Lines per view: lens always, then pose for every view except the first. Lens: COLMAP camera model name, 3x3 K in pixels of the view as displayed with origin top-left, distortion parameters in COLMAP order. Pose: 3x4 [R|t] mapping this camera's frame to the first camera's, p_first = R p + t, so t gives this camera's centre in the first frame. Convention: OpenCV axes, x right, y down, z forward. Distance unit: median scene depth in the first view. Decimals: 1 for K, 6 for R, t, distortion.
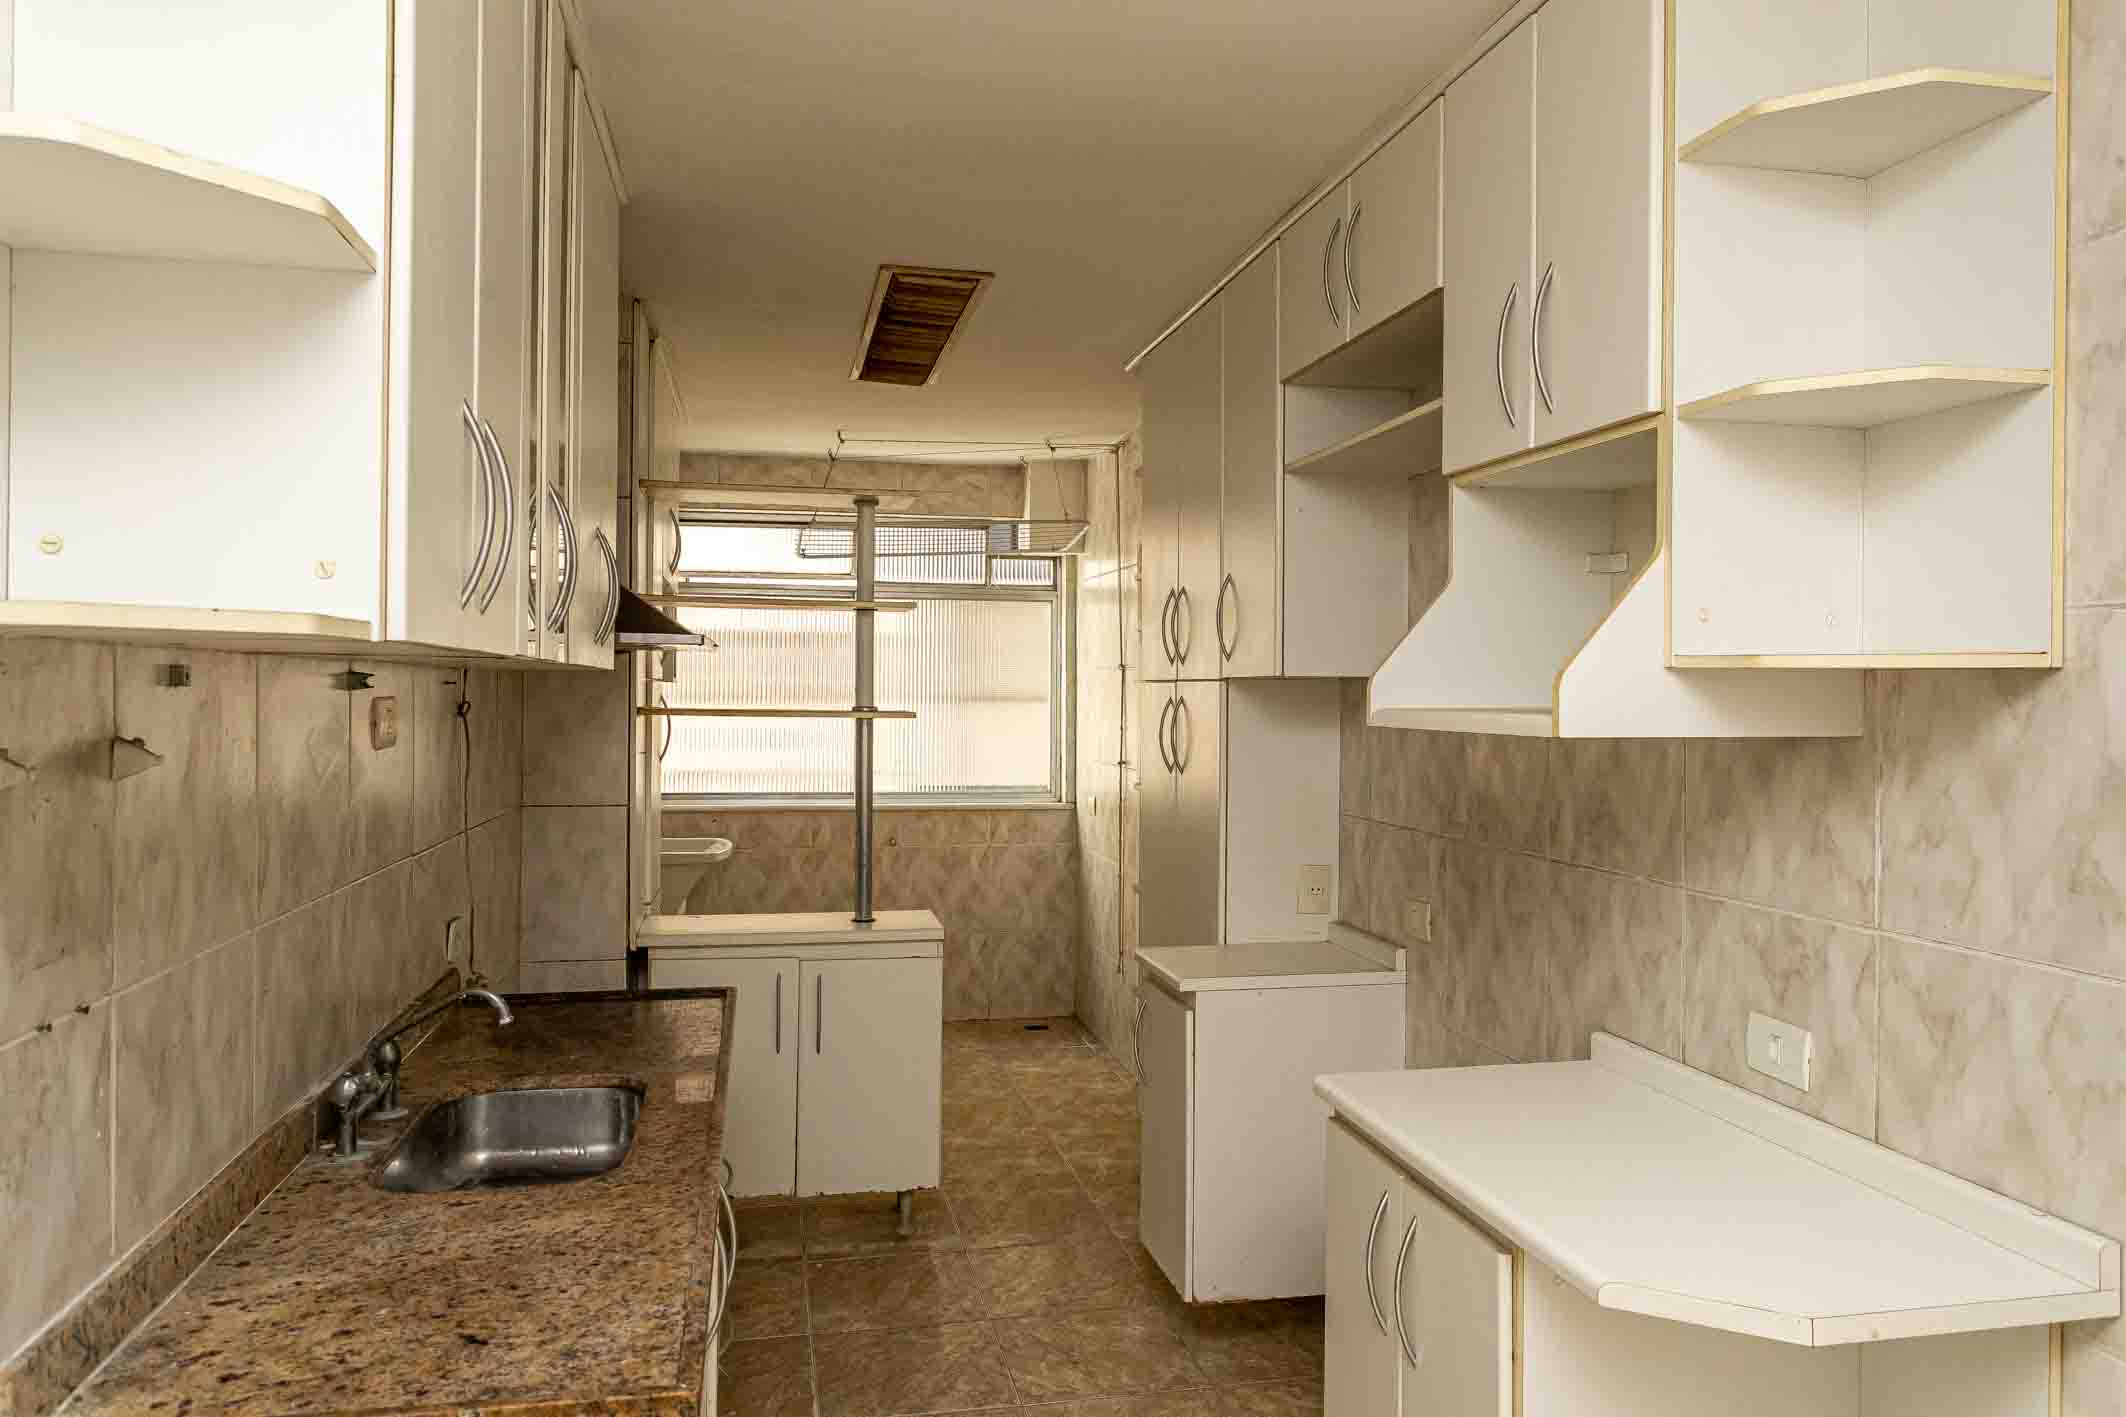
lens RADIAL K [[1508.0, 0, 1068.1], [0, 1508.0, 703.1], [0, 0, 1]] dist [0.001340, 0.000699]
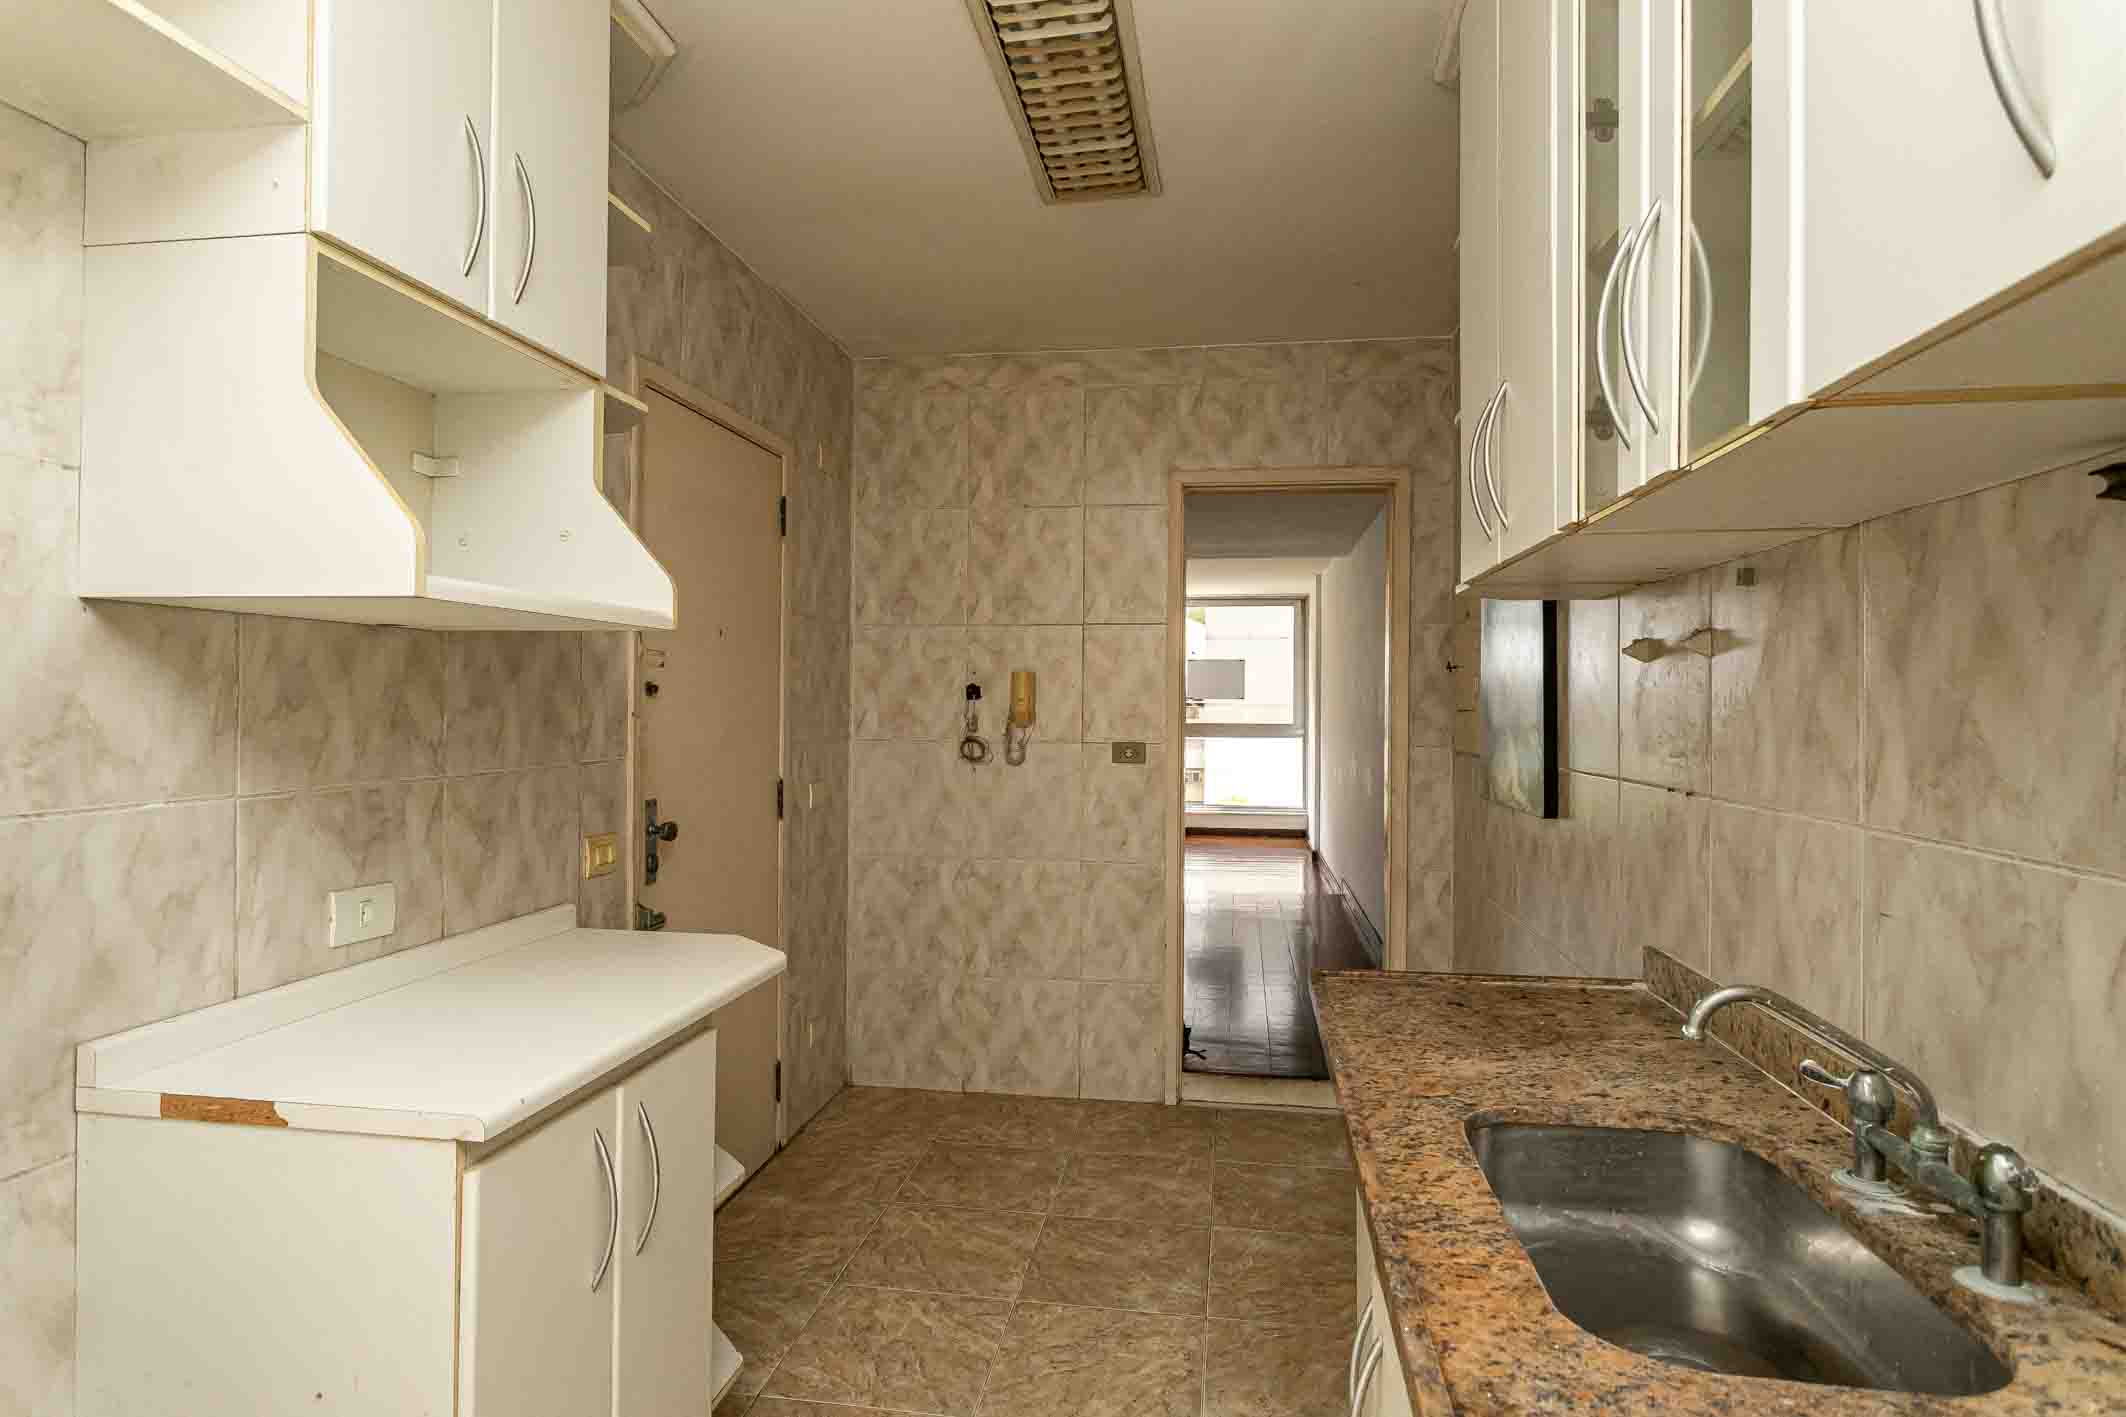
lens RADIAL K [[1227.2, 0, 1063.9], [0, 1227.2, 701.7], [0, 0, 1]] dist [0.000780, 0.000116]
pose [[-0.942222, -0.009790, 0.334847, -0.340742], [-0.008301, 0.999948, 0.005875, 0.075104], [-0.334887, 0.002756, -0.942254, 1.867464]]
